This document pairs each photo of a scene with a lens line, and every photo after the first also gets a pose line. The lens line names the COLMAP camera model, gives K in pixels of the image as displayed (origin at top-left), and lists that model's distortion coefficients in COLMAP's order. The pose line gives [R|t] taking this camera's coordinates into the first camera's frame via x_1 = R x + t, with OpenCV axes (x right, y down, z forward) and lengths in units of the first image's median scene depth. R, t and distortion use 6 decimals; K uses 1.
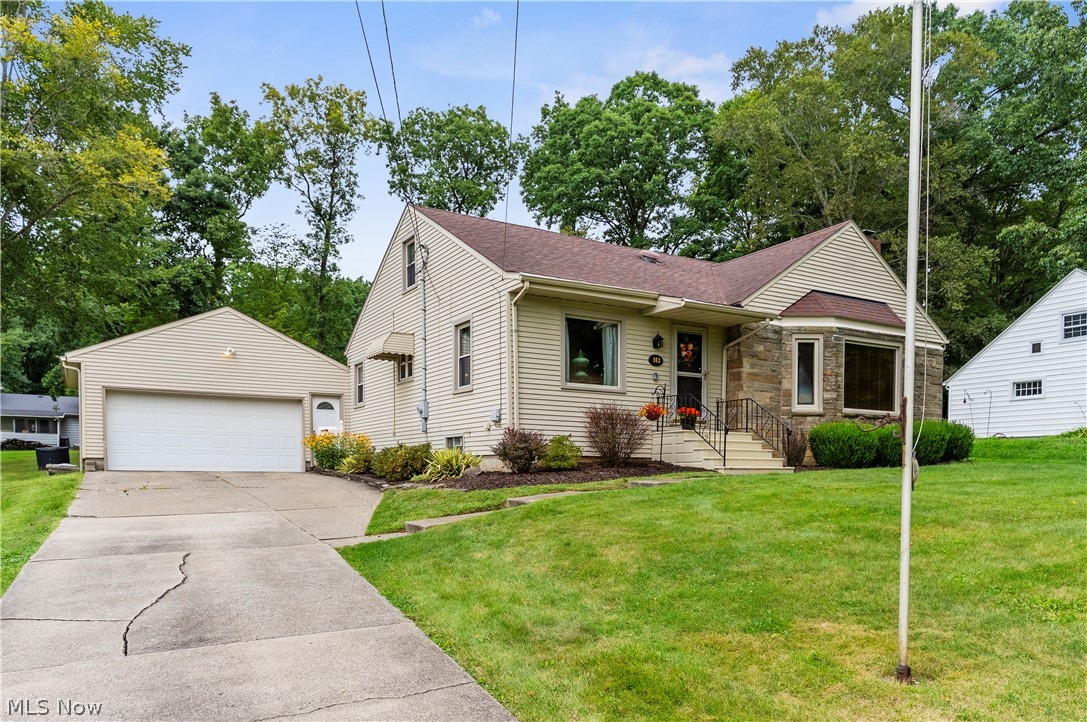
lens RADIAL K [[772.7, 0, 531.8], [0, 772.7, 506.4], [0, 0, 1]] dist [0.006734, 0.008921]
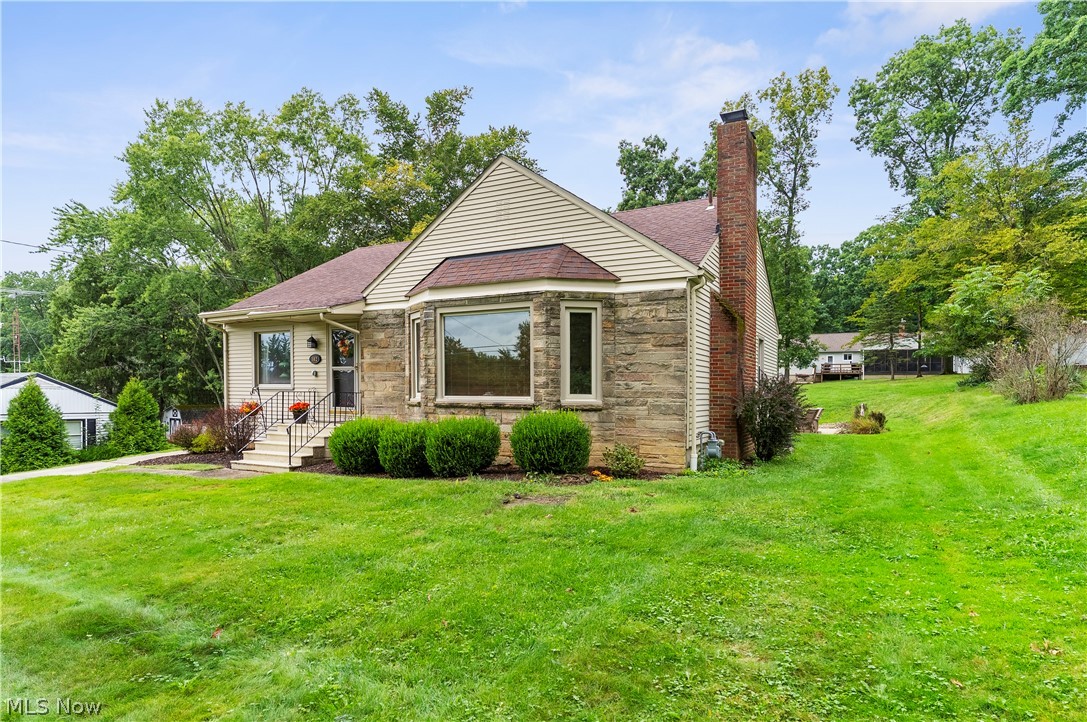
lens RADIAL K [[607.9, 0, 545.1], [0, 607.9, 421.4], [0, 0, 1]] dist [-0.004781, 0.000282]
pose [[0.534613, 0.032882, -0.844457, 0.930143], [-0.039708, 0.999117, 0.013766, -0.104754], [0.844163, 0.026172, 0.535447, 0.688343]]
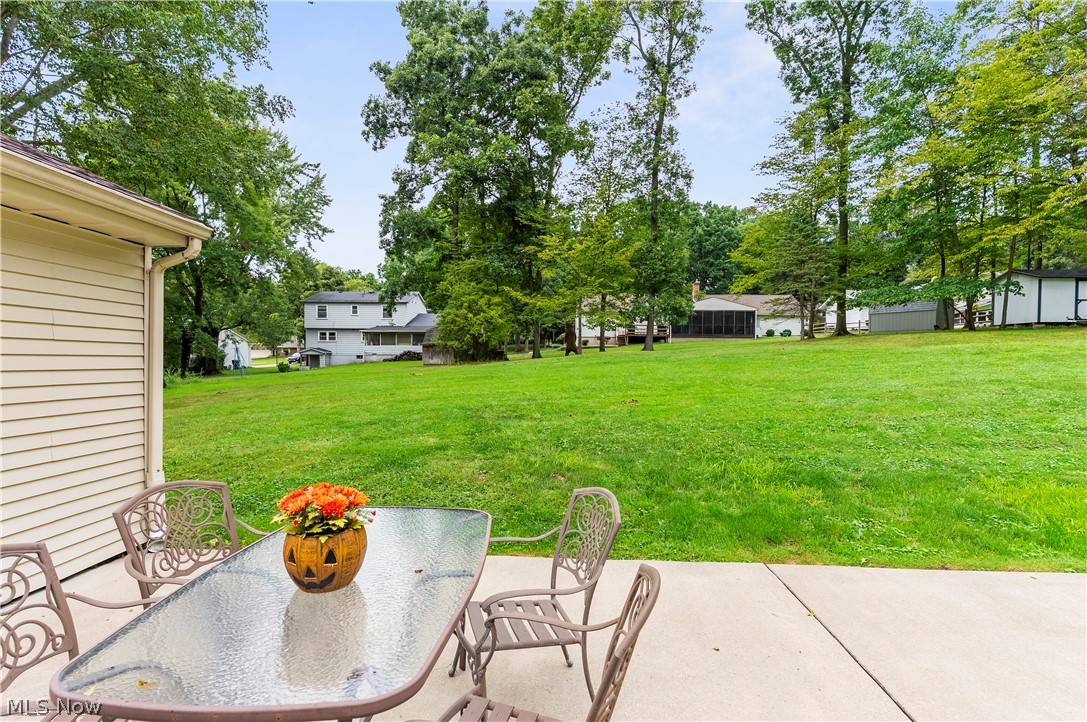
lens RADIAL K [[529.1, 0, 537.1], [0, 529.1, 369.7], [0, 0, 1]] dist [0.002369, -0.002178]
pose [[0.847696, 0.008599, -0.530412, -0.252874], [-0.023431, 0.999500, -0.021243, -0.158245], [0.529964, 0.030436, 0.847474, 1.453499]]
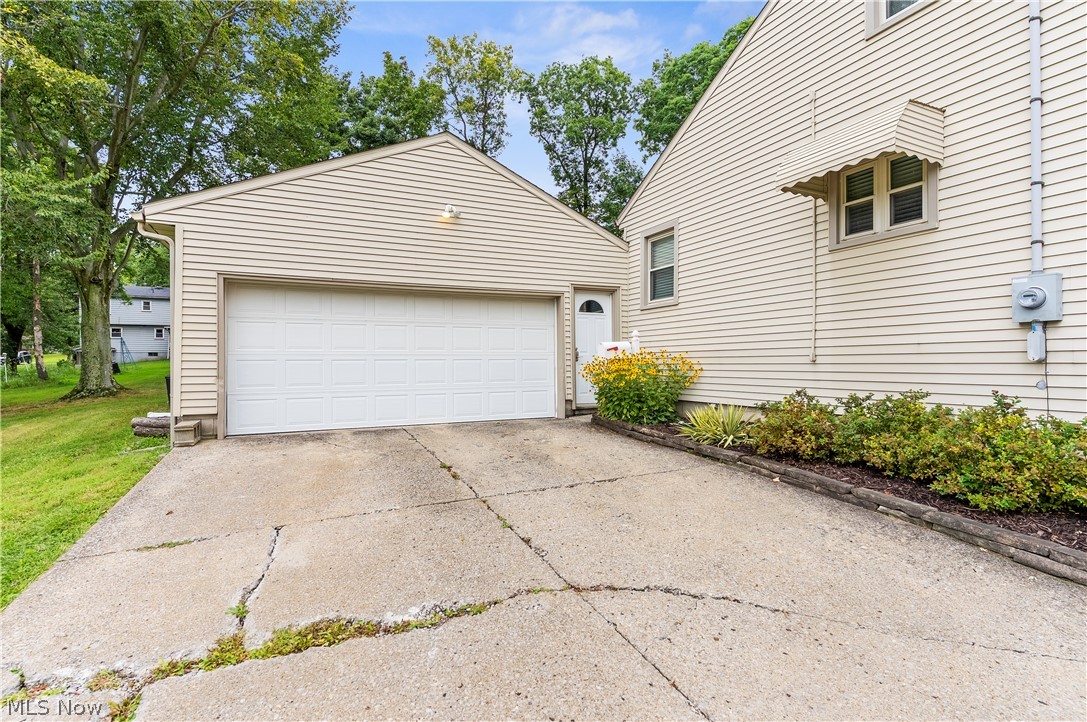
lens RADIAL K [[529.1, 0, 548.3], [0, 529.1, 358.6], [0, 0, 1]] dist [0.002369, -0.002178]
pose [[0.997262, -0.013037, -0.072794, -0.325242], [0.009533, 0.998789, -0.048268, -0.082827], [0.073335, 0.047442, 0.996178, 0.698475]]
